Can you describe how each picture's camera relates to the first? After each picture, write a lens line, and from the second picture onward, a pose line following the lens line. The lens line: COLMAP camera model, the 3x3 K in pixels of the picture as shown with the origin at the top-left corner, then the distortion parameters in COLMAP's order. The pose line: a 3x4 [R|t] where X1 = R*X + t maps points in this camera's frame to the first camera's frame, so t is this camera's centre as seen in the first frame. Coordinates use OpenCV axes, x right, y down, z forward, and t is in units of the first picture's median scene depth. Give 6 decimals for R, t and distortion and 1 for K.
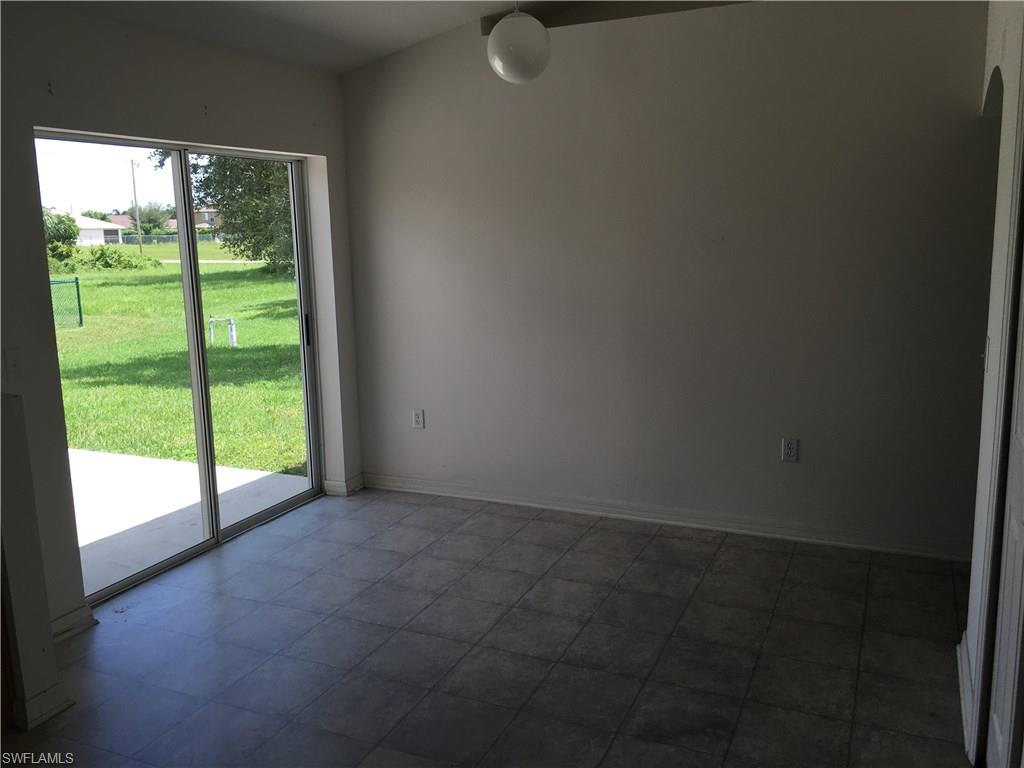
lens RADIAL K [[868.4, 0, 511.6], [0, 868.4, 384.1], [0, 0, 1]] dist [0.033645, -0.009749]
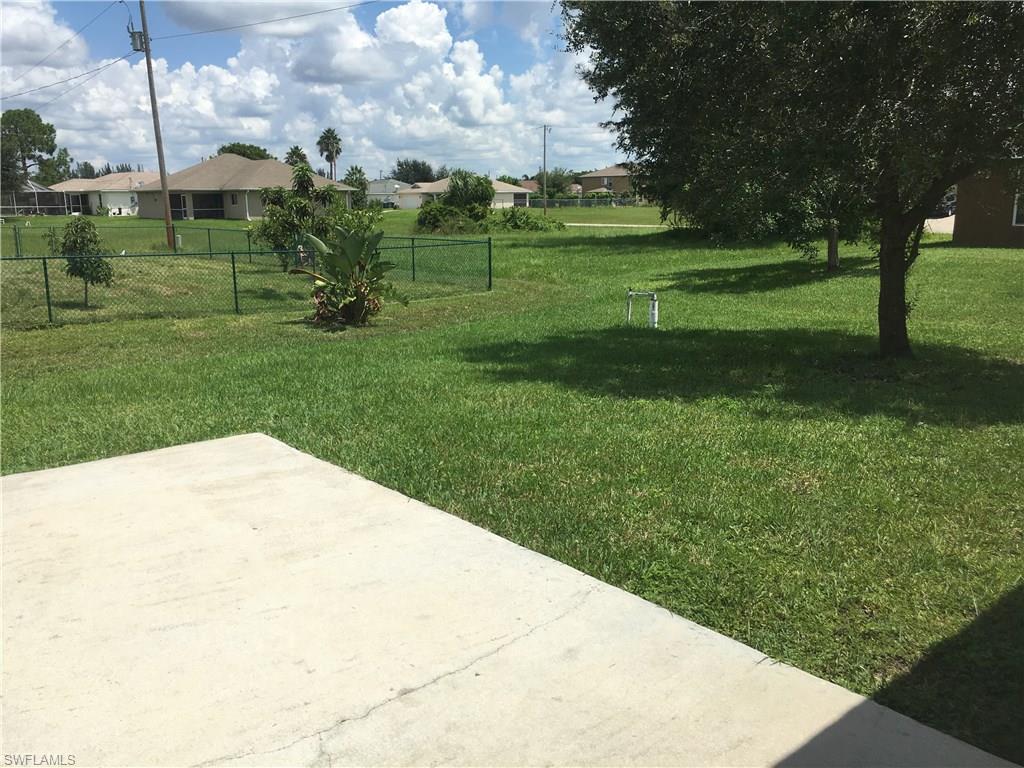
lens RADIAL K [[868.4, 0, 511.9], [0, 868.4, 383.6], [0, 0, 1]] dist [0.033645, -0.009749]
pose [[0.908168, 0.096872, -0.407244, -0.046273], [-0.081720, 0.995165, 0.054484, -0.010866], [0.410552, -0.016201, 0.911693, 0.090462]]
